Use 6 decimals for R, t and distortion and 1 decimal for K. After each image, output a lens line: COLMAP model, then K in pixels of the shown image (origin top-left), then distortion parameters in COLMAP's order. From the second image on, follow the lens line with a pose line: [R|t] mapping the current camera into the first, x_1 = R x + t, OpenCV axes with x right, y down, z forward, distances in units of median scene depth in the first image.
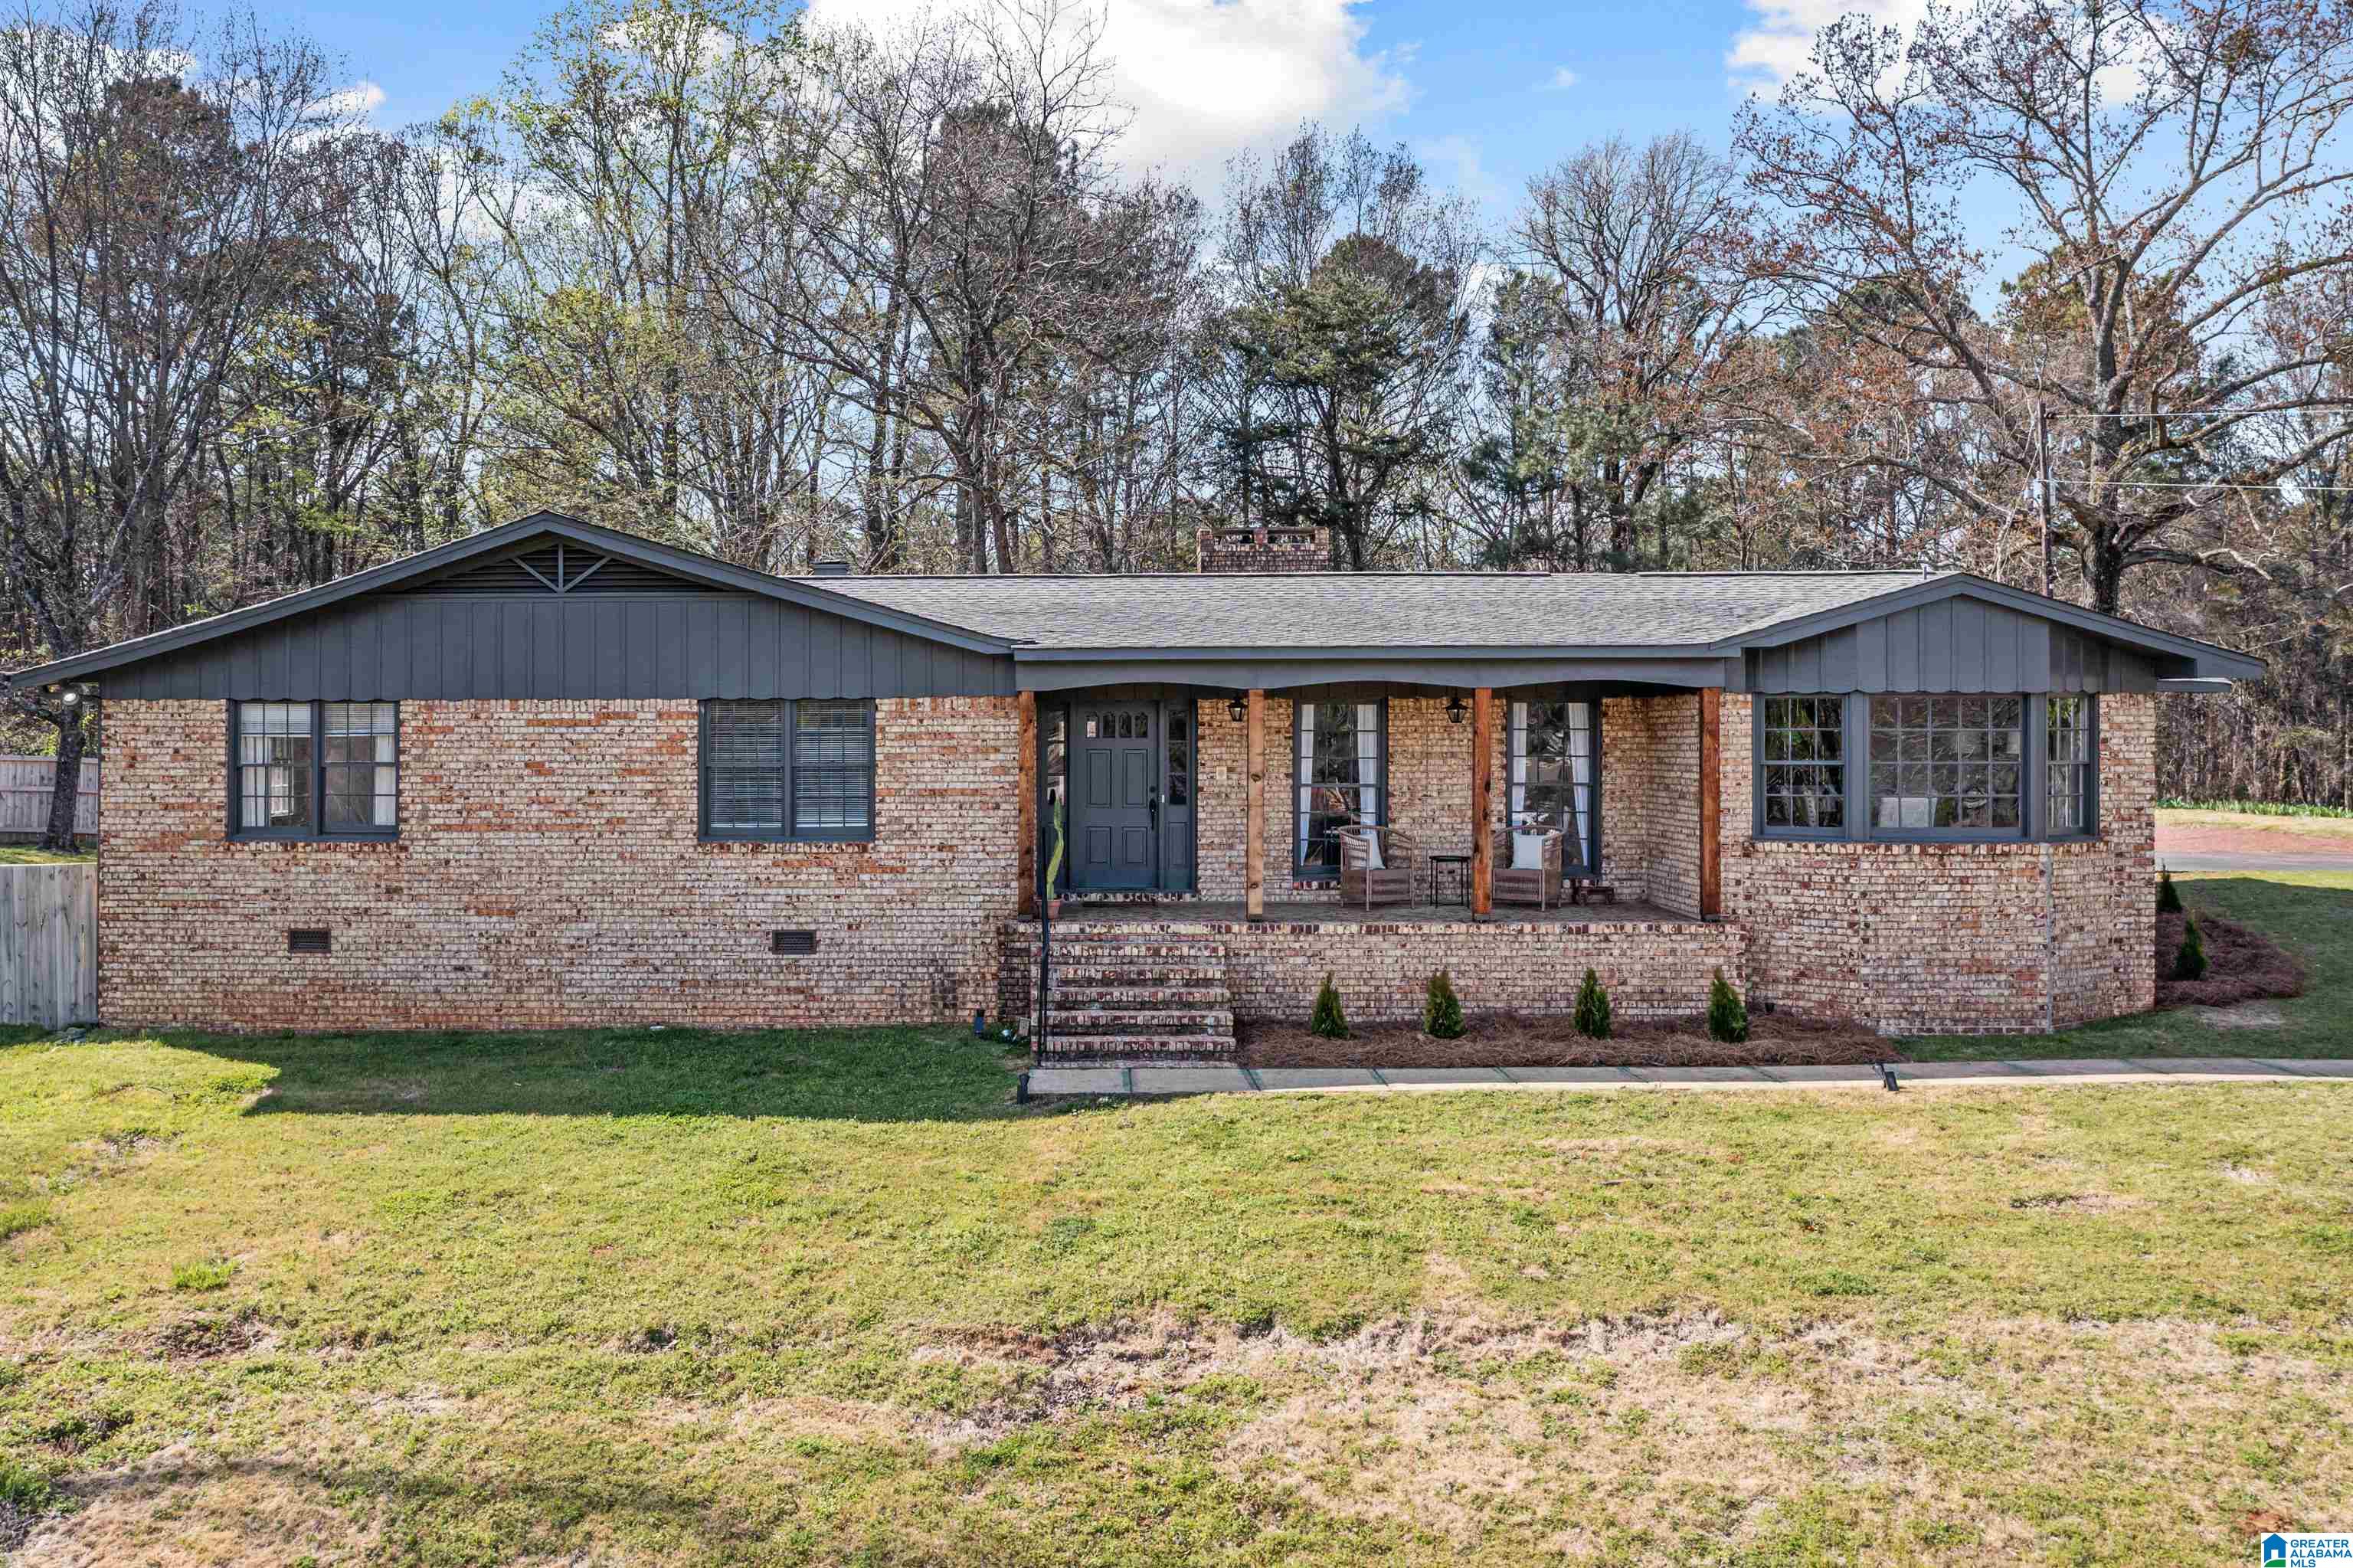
lens RADIAL K [[1895.6, 0, 1175.5], [0, 1895.6, 745.8], [0, 0, 1]] dist [-0.006652, 0.002837]
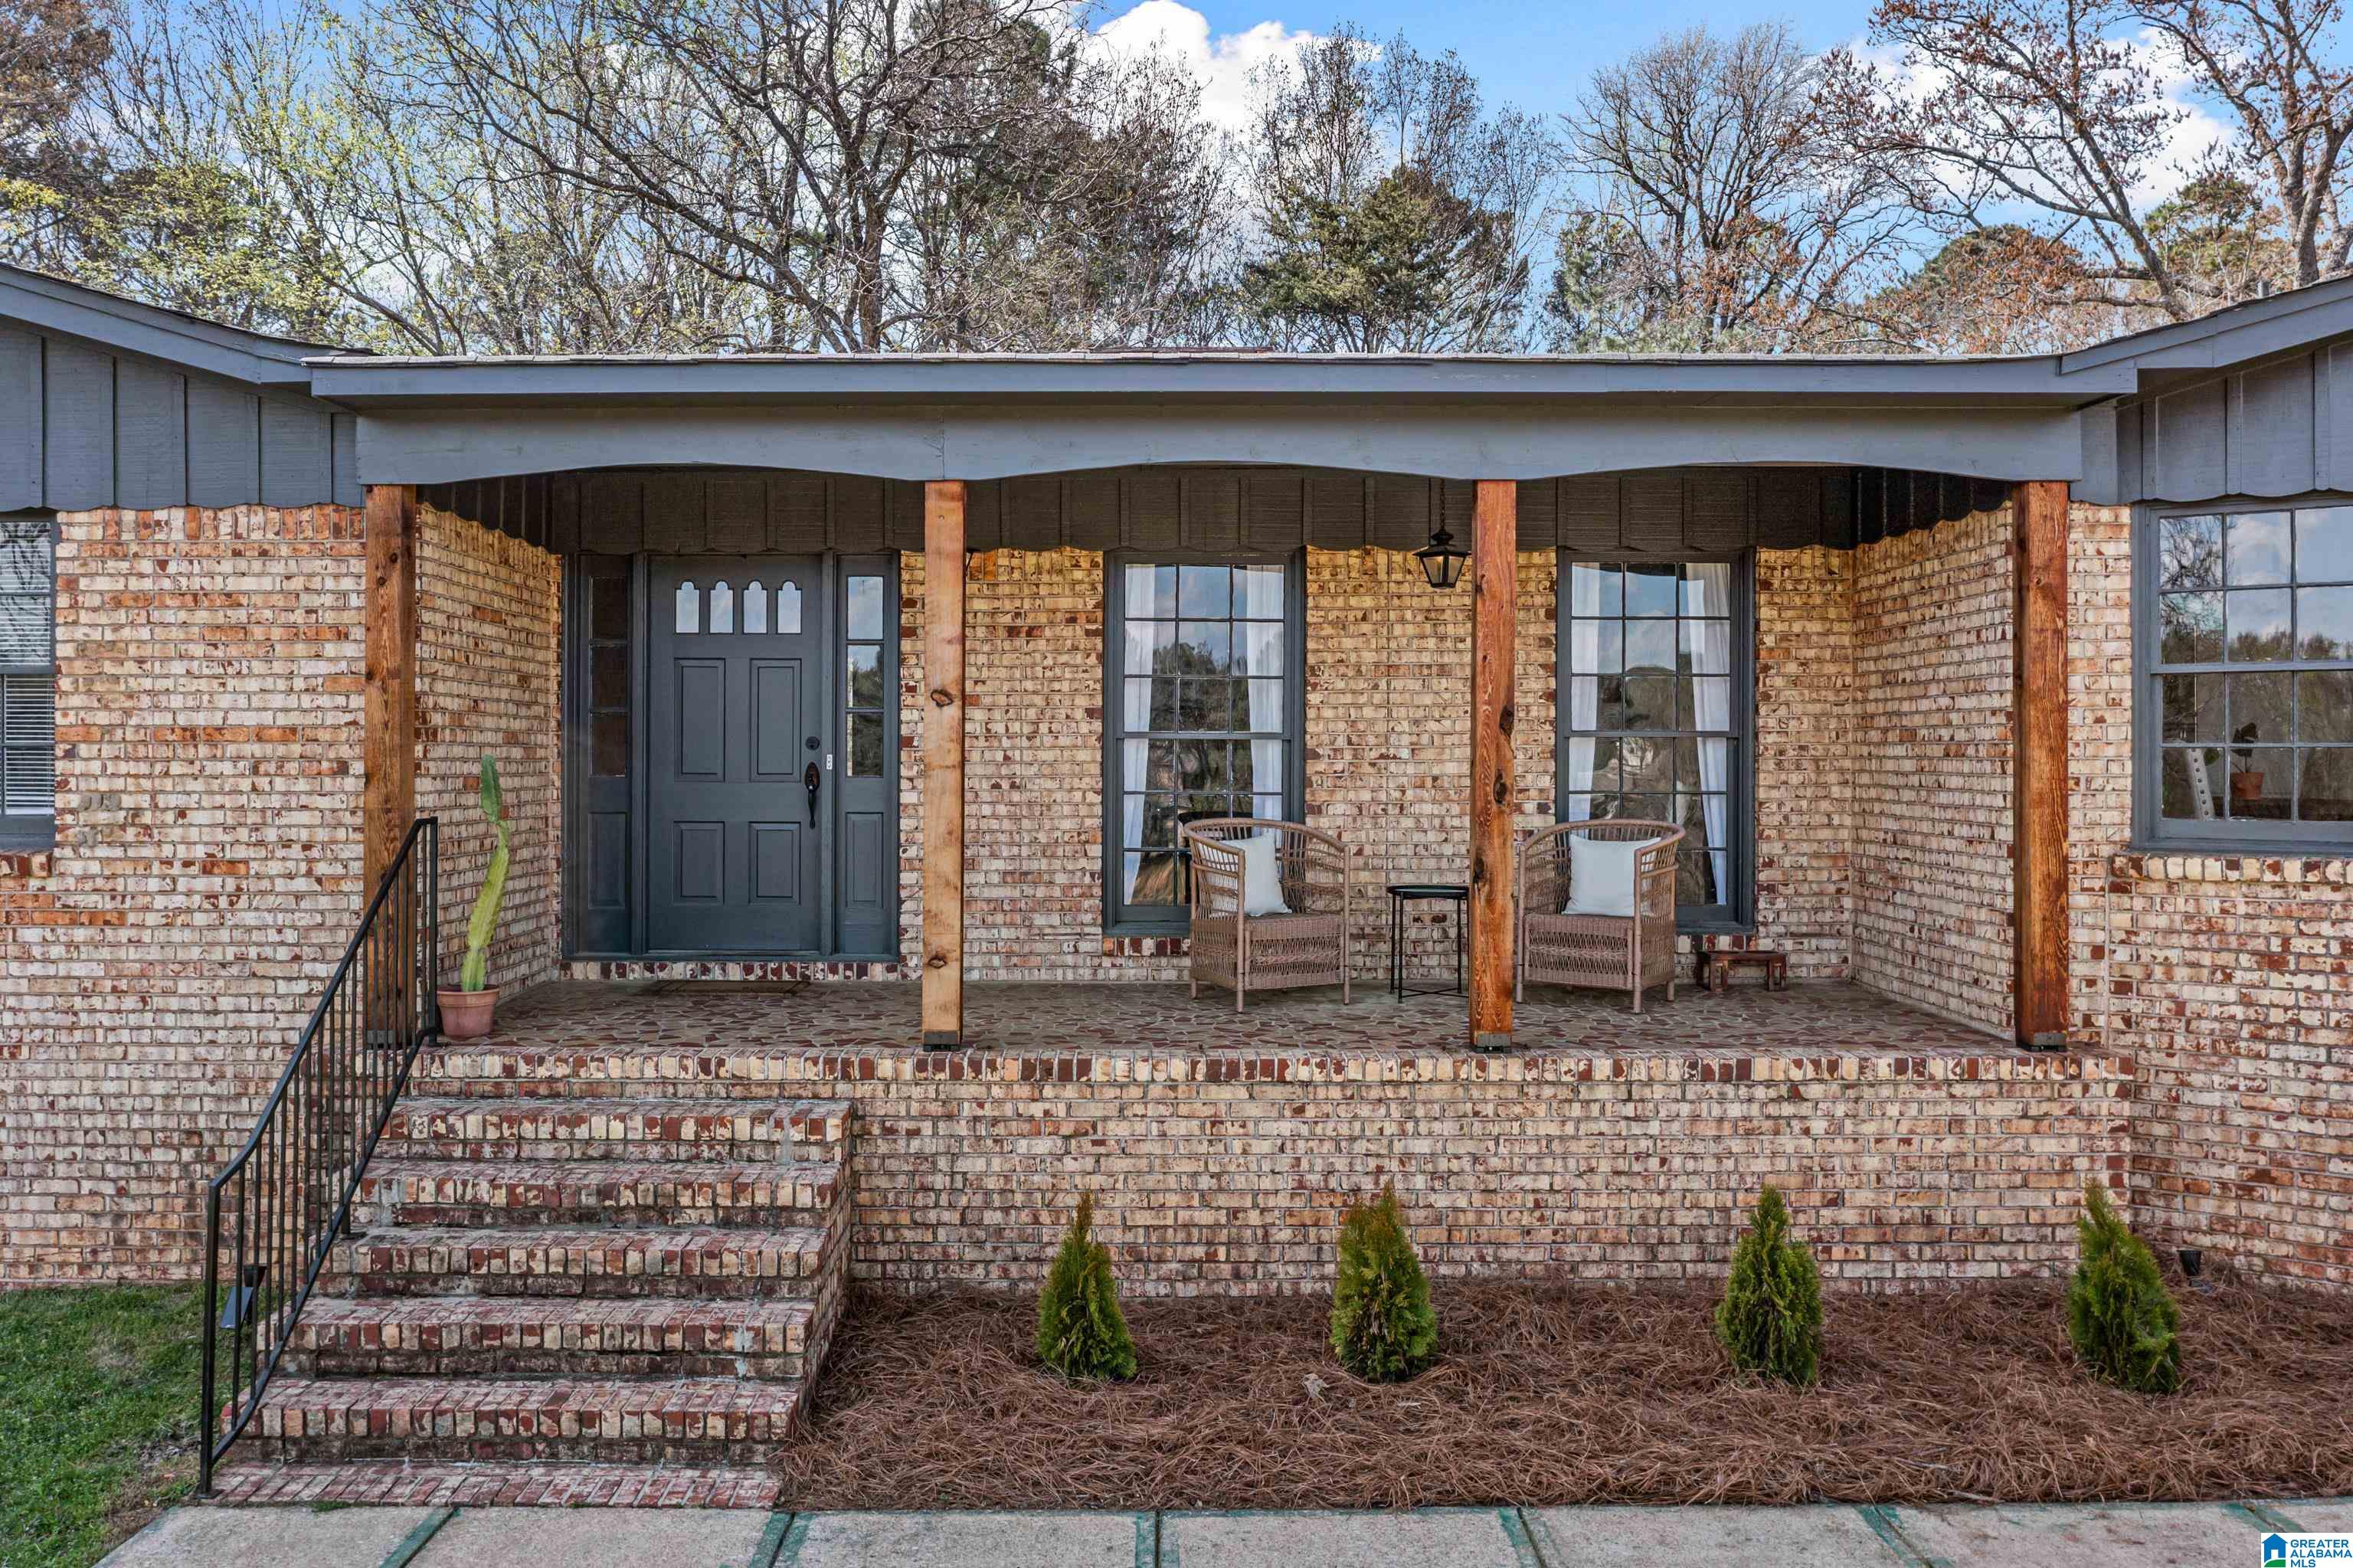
lens RADIAL K [[1904.5, 0, 1259.5], [0, 1904.5, 755.9], [0, 0, 1]] dist [-0.031077, -0.003419]
pose [[0.999945, 0.002538, 0.010168, 0.106212], [-0.002534, 0.999997, -0.000425, 0.029188], [-0.010169, 0.000399, 0.999948, 0.583891]]
